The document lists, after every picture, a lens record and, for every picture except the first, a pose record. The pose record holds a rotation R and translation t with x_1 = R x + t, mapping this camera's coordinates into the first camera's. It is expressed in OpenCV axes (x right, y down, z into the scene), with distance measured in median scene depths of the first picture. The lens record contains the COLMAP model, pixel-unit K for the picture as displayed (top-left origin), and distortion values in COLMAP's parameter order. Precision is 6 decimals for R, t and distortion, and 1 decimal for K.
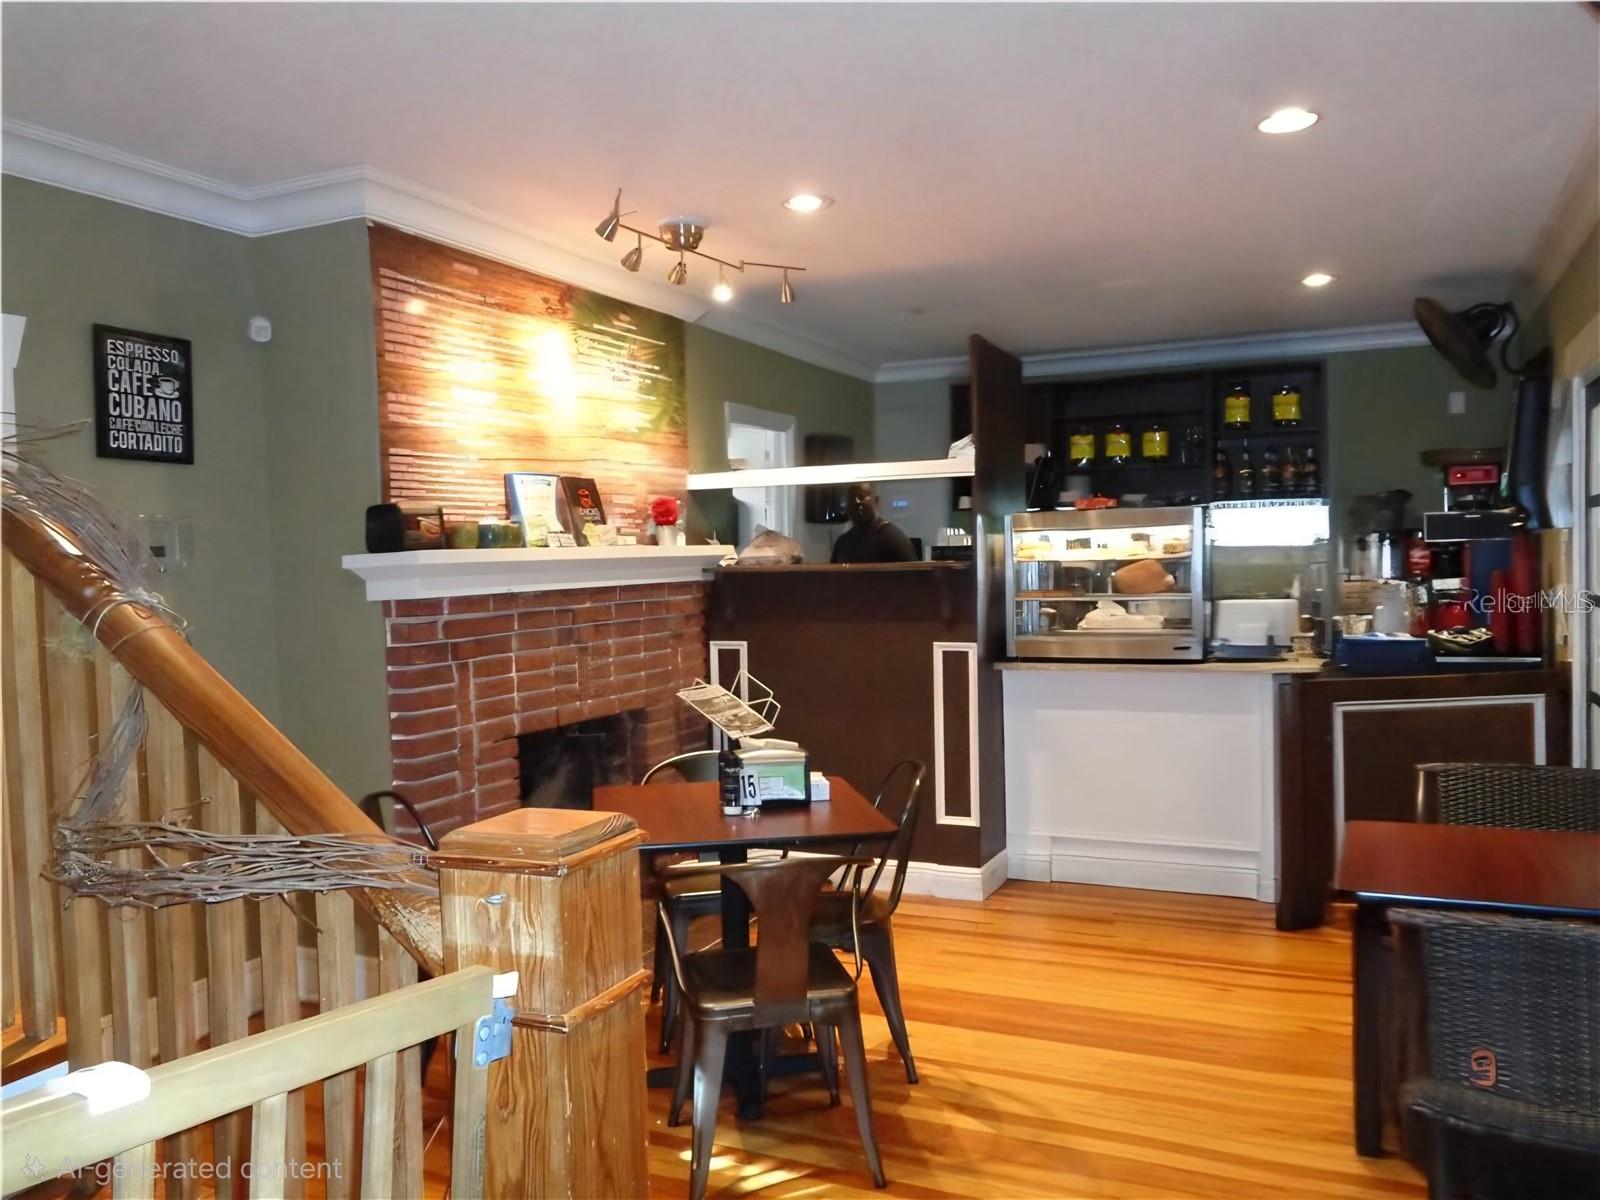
lens RADIAL K [[1162.7, 0, 820.8], [0, 1162.7, 591.4], [0, 0, 1]] dist [-0.008980, 0.001064]
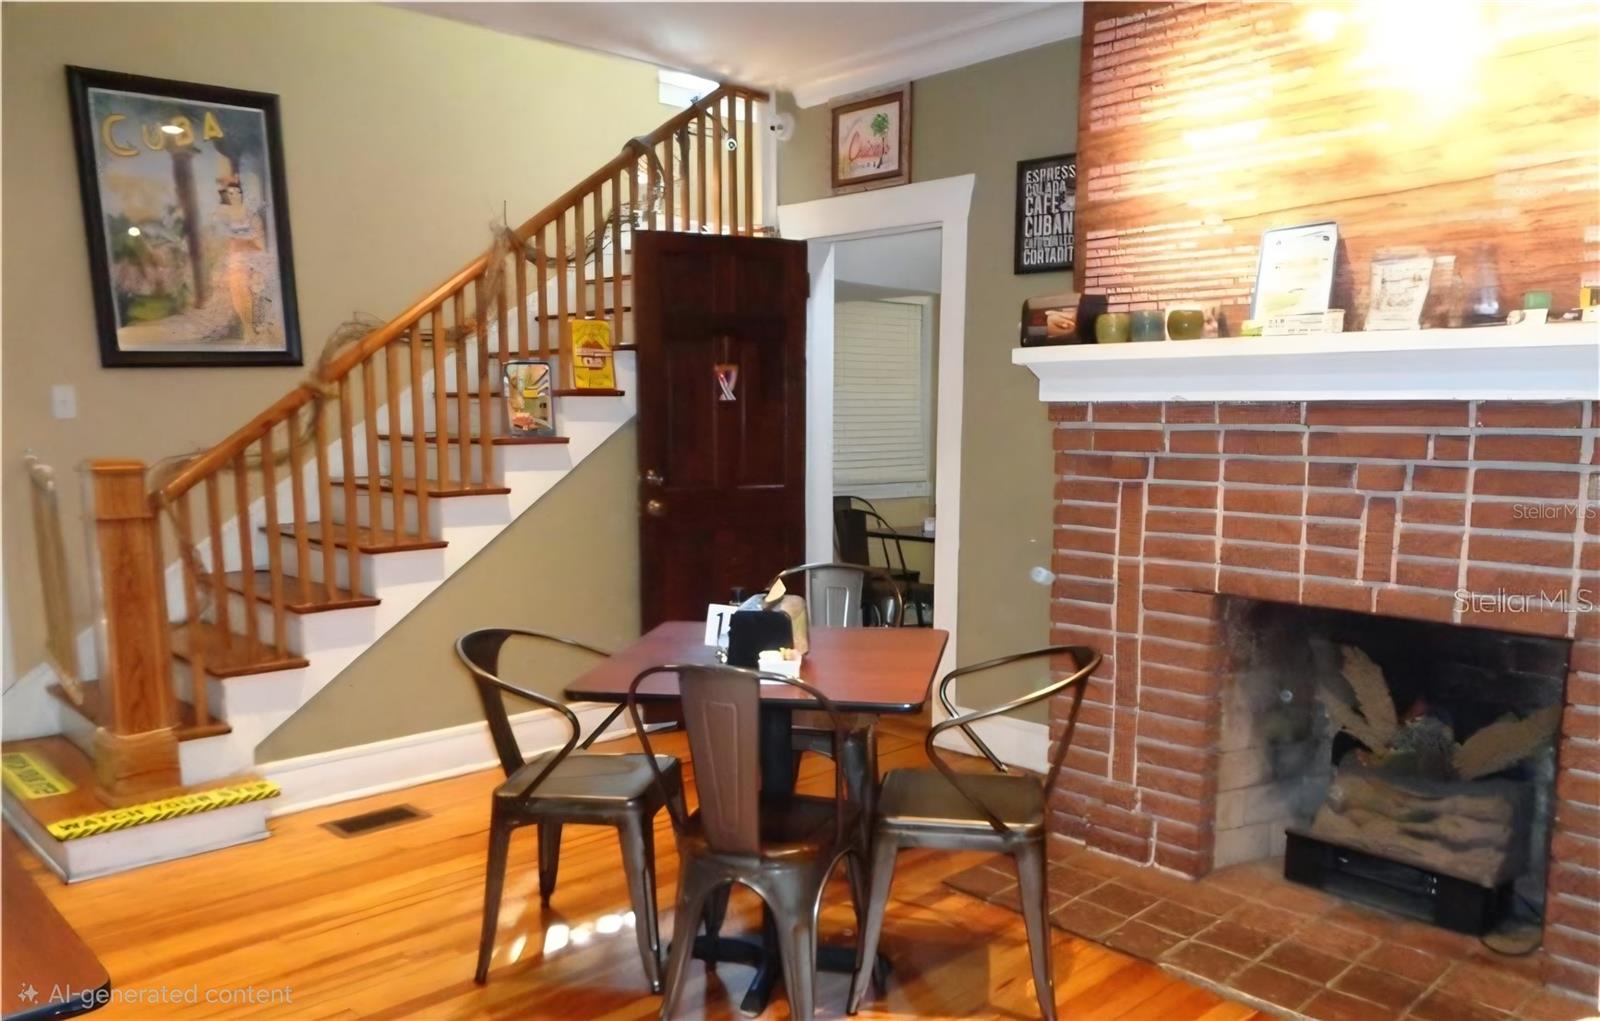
lens RADIAL K [[1173.1, 0, 801.1], [0, 1173.1, 588.7], [0, 0, 1]] dist [-0.003887, -0.002861]
pose [[-0.340672, 0.177254, -0.923322, 0.591747], [-0.016086, 0.980825, 0.194228, -0.024841], [0.940044, 0.081021, -0.331288, 1.101751]]
